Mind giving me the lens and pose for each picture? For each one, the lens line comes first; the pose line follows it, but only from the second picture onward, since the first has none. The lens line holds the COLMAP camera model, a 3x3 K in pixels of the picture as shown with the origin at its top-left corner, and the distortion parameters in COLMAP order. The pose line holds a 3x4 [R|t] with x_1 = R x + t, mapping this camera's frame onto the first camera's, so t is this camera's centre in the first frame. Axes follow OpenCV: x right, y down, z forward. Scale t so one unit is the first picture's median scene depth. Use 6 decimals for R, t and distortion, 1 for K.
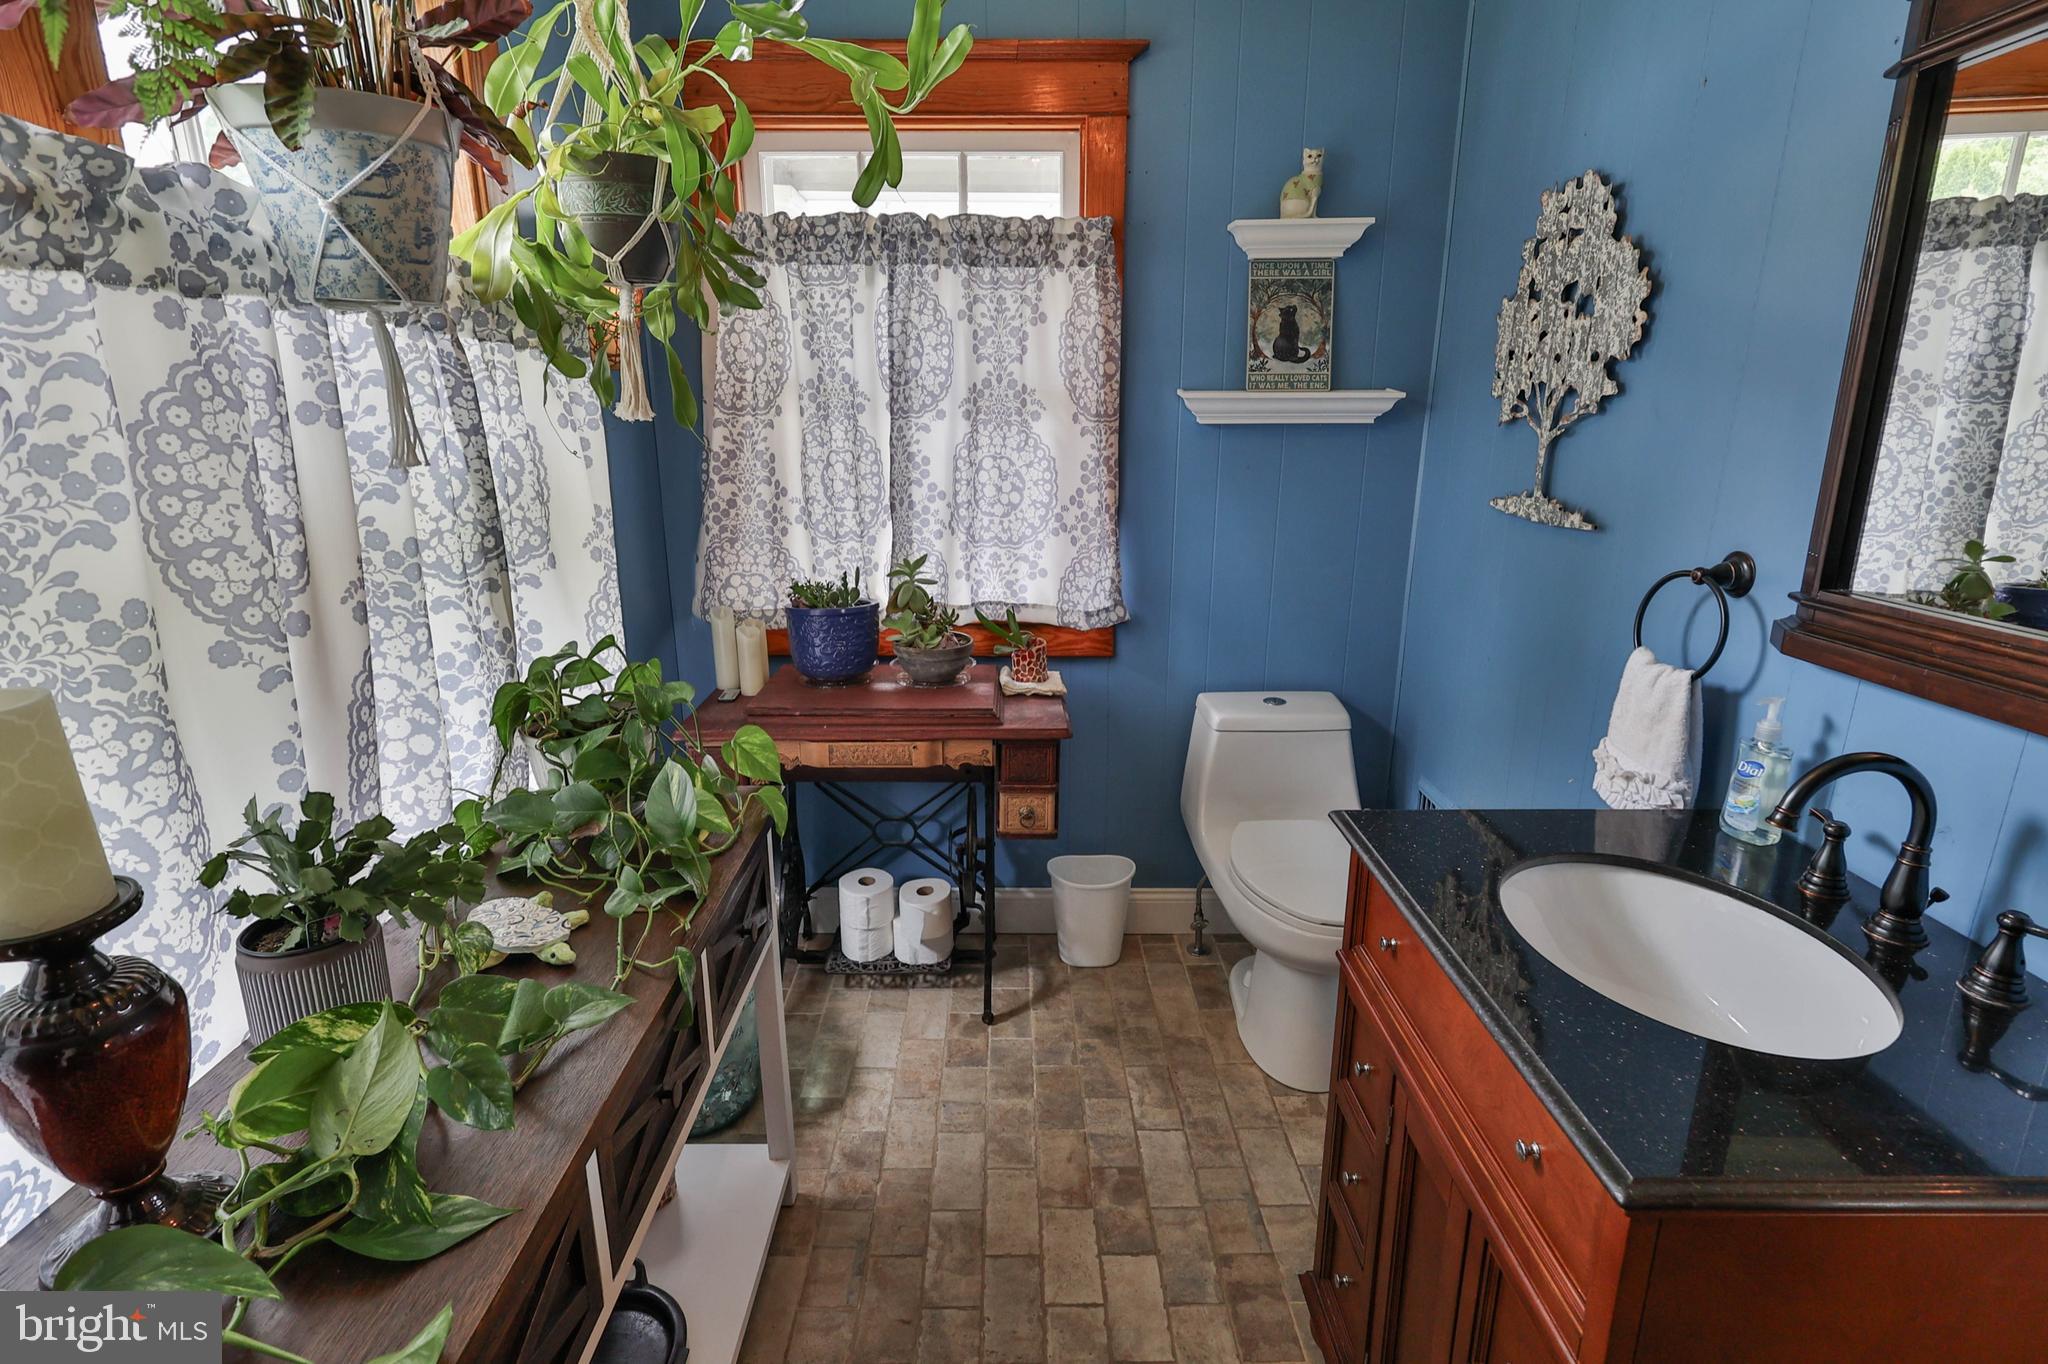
lens RADIAL K [[1012.0, 0, 1021.2], [0, 1012.0, 678.4], [0, 0, 1]] dist [-0.000072, 0.000972]
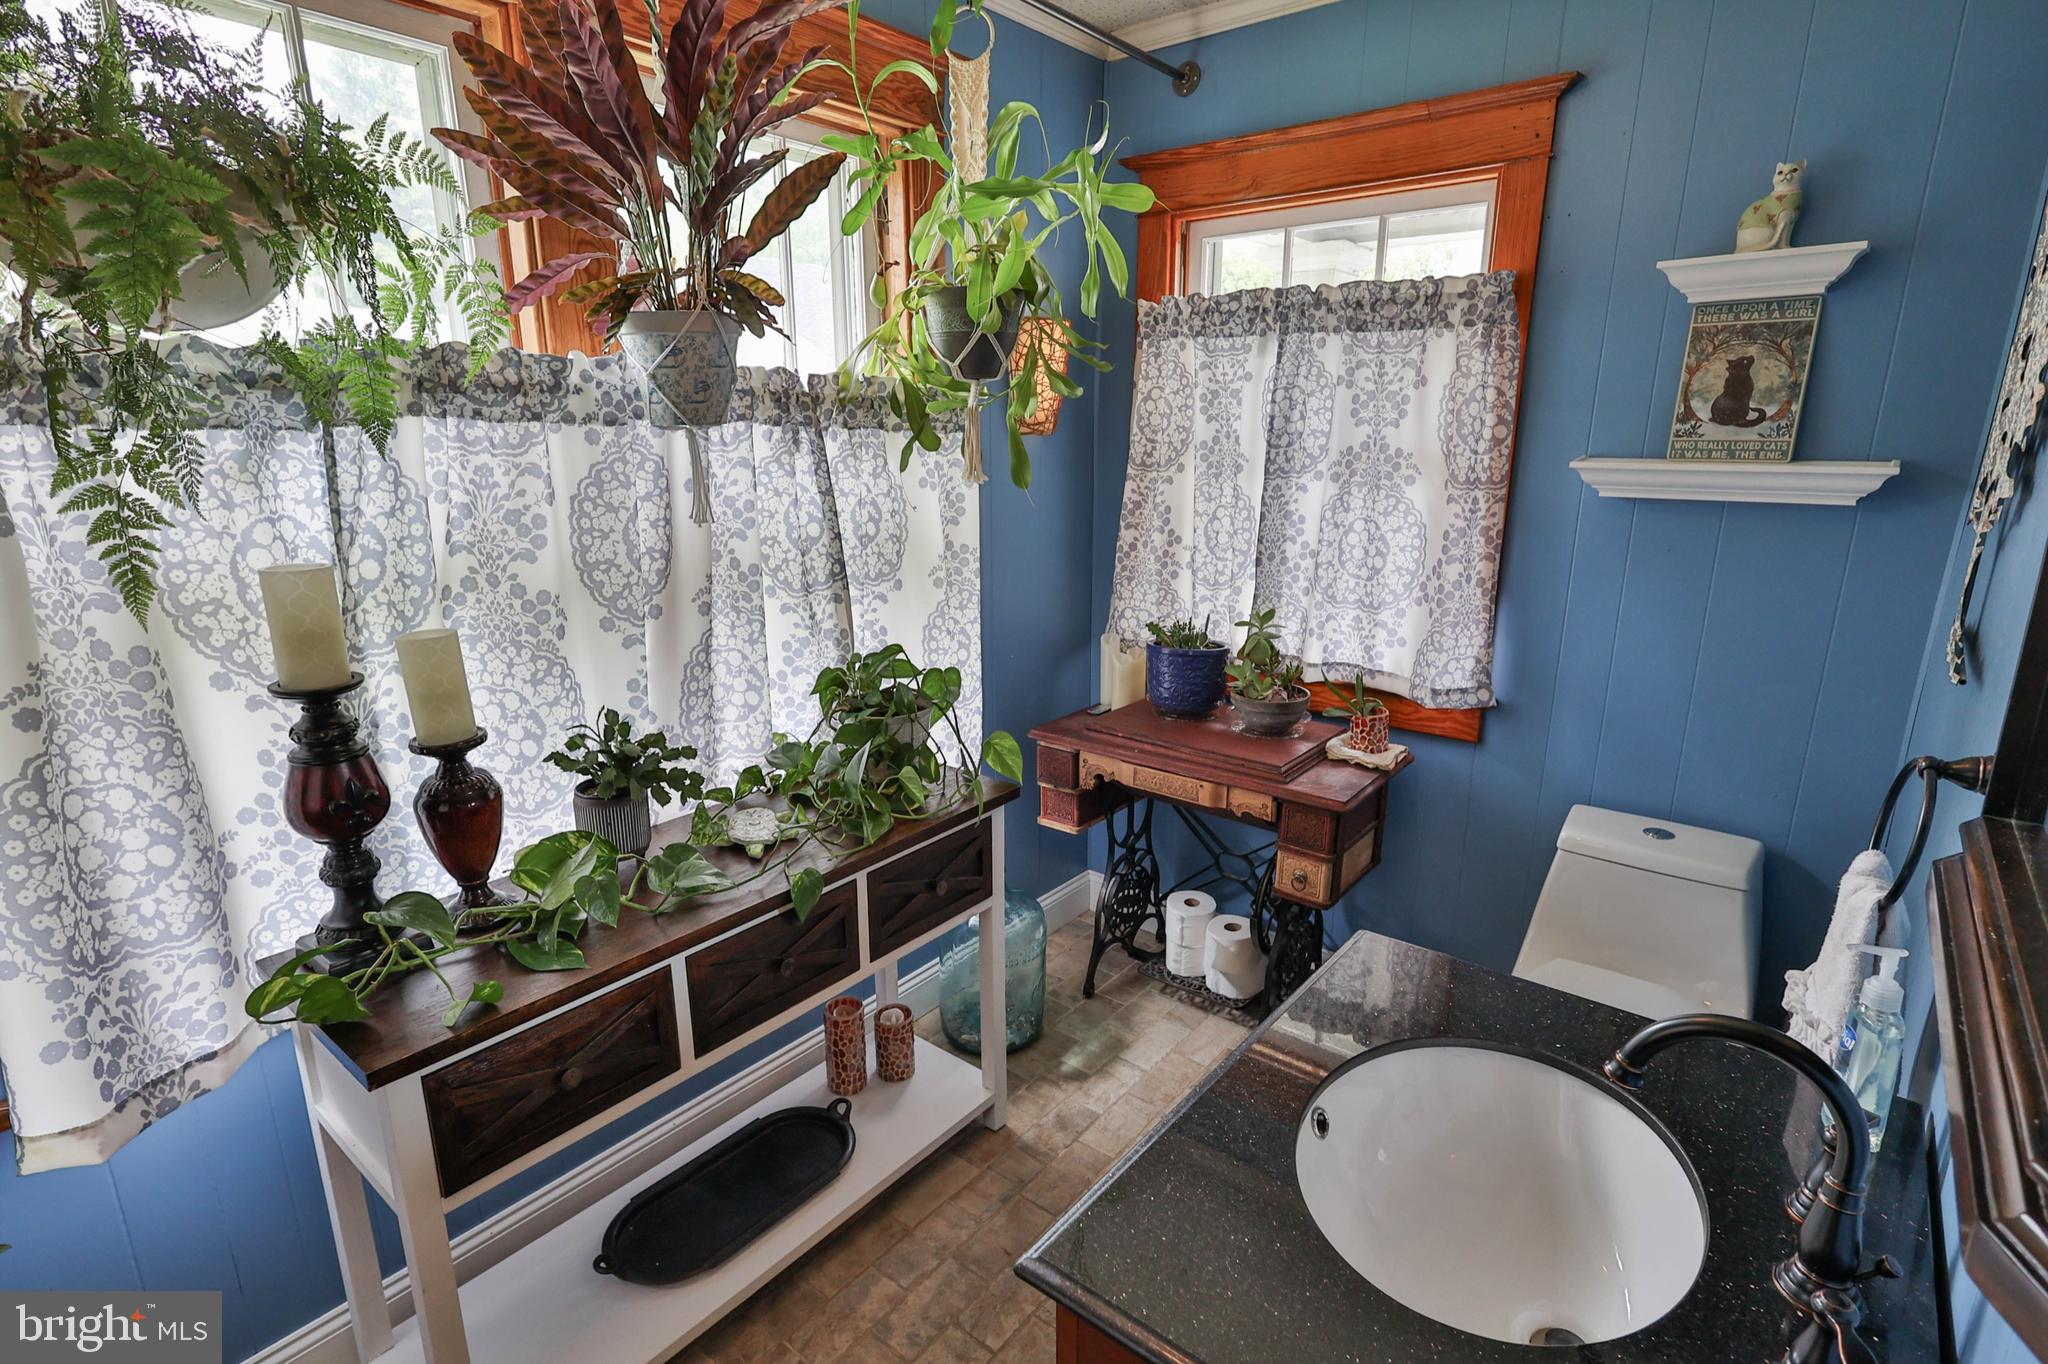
lens RADIAL K [[1012.0, 0, 1016.7], [0, 1012.0, 686.4], [0, 0, 1]] dist [-0.000072, 0.000972]
pose [[0.771704, 0.160081, -0.615505, 0.360655], [-0.167457, 0.984798, 0.046174, -0.049191], [0.613539, 0.067438, 0.786779, 0.024151]]
